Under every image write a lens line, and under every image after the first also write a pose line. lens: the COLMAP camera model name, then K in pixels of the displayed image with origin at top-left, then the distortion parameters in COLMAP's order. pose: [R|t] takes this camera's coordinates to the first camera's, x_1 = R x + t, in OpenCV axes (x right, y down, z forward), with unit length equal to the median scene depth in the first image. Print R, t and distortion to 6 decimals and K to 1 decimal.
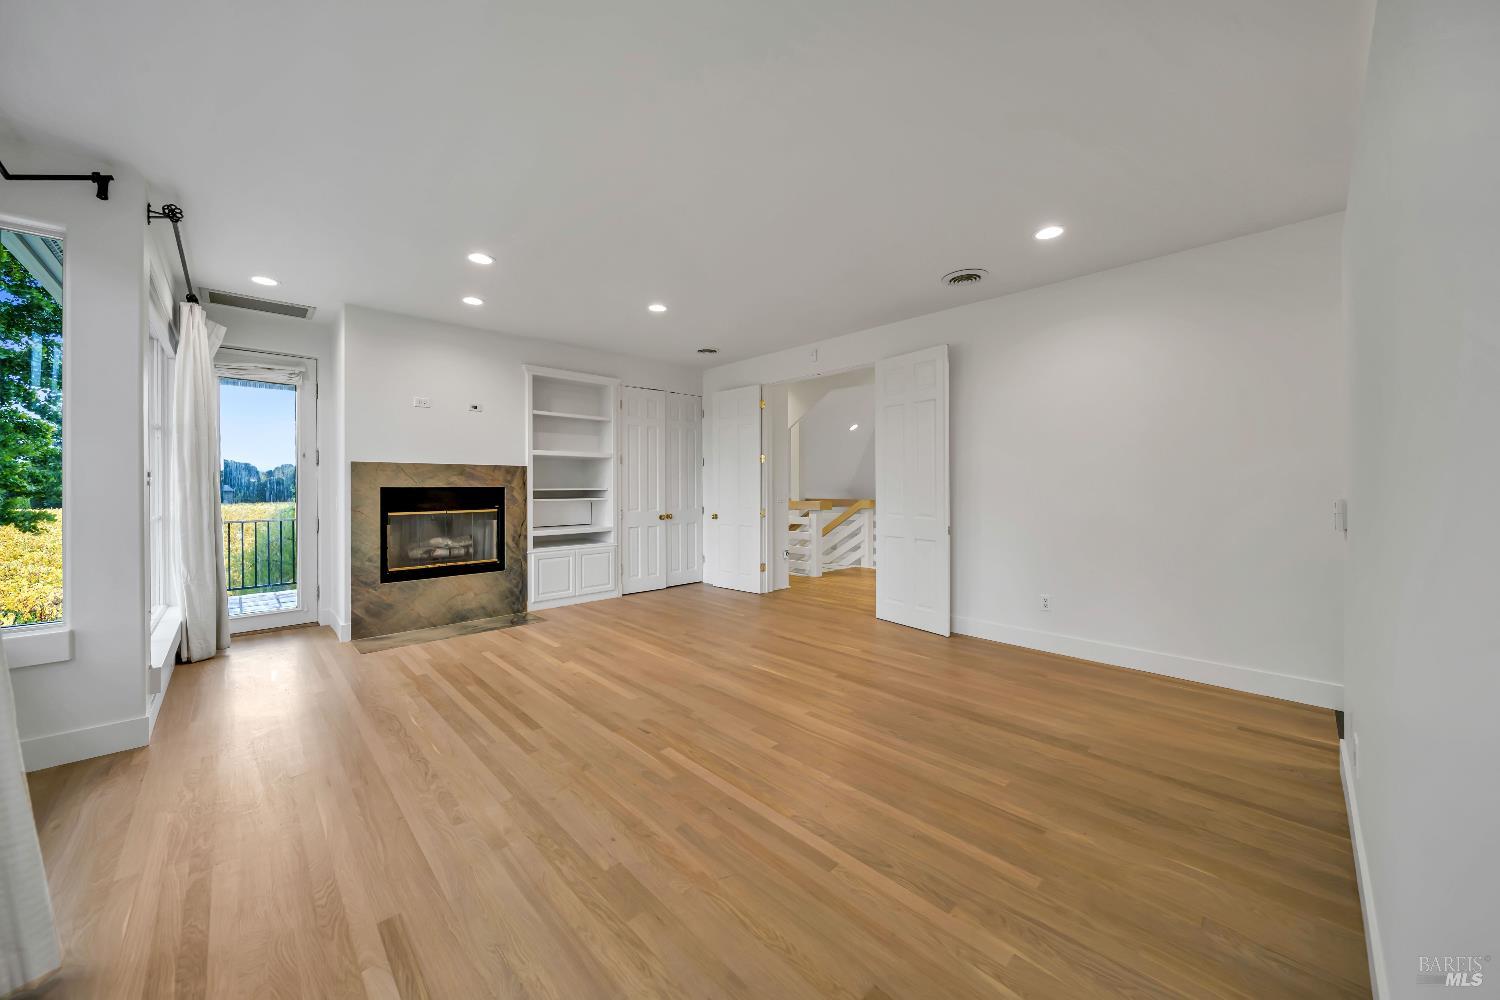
lens RADIAL K [[530.4, 0, 750.0], [0, 530.4, 500.0], [0, 0, 1]] dist [-0.000727, -0.000134]
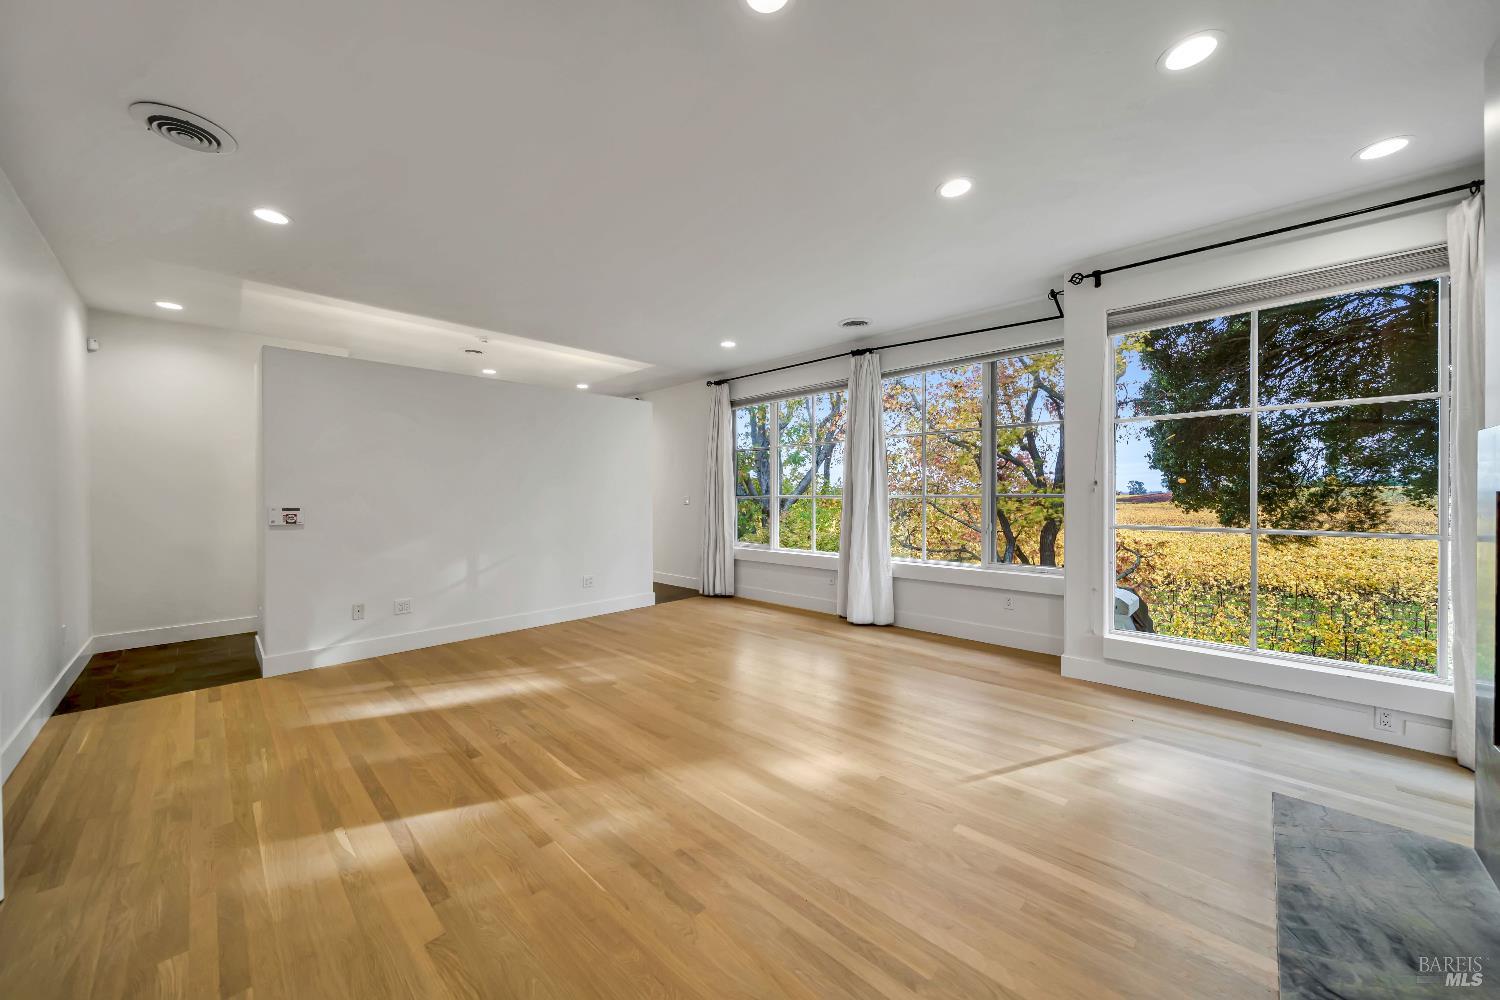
lens RADIAL K [[530.4, 0, 750.0], [0, 530.4, 500.0], [0, 0, 1]] dist [-0.000727, -0.000134]
pose [[-0.999391, 0.001942, -0.034842, -0.219861], [0.000770, 0.999434, 0.033620, -0.055104], [0.034888, 0.033572, -0.998827, 2.020222]]
